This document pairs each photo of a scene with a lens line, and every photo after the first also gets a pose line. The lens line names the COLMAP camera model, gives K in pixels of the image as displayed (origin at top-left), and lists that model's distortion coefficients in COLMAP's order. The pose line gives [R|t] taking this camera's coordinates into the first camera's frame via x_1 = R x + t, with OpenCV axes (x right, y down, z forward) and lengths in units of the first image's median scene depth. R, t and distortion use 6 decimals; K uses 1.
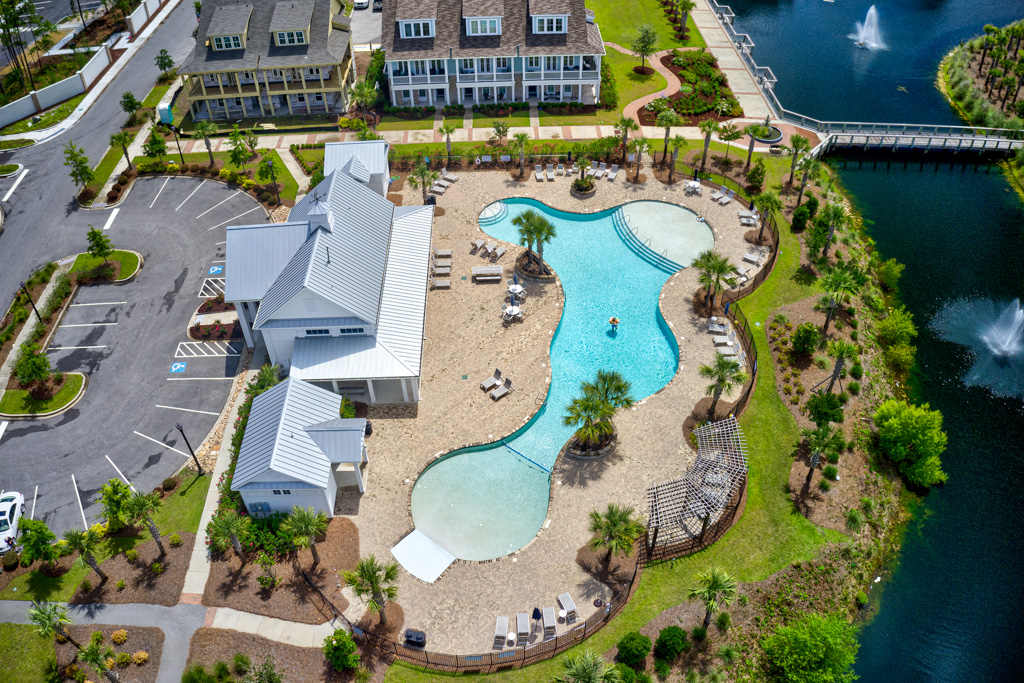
lens RADIAL K [[811.2, 0, 511.8], [0, 811.2, 326.2], [0, 0, 1]] dist [-0.182325, 0.019281]
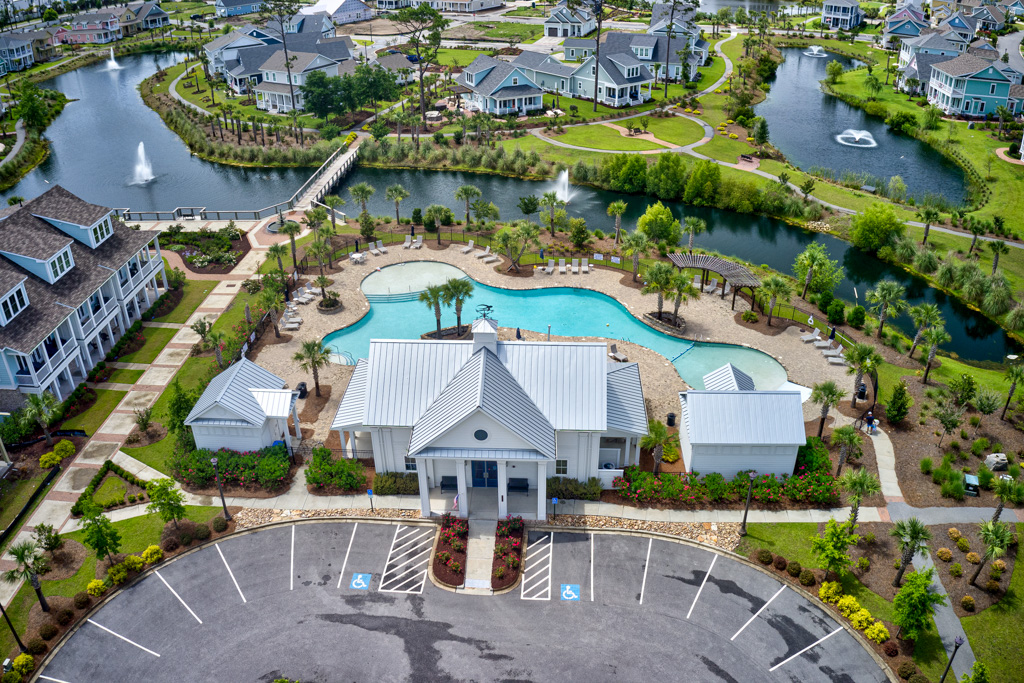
lens RADIAL K [[811.2, 0, 511.8], [0, 811.2, 326.2], [0, 0, 1]] dist [-0.182325, 0.019281]
pose [[0.077969, -0.462828, 0.883012, -0.947398], [0.675039, 0.676293, 0.294872, -0.361810], [-0.733650, 0.573077, 0.365157, 0.616776]]
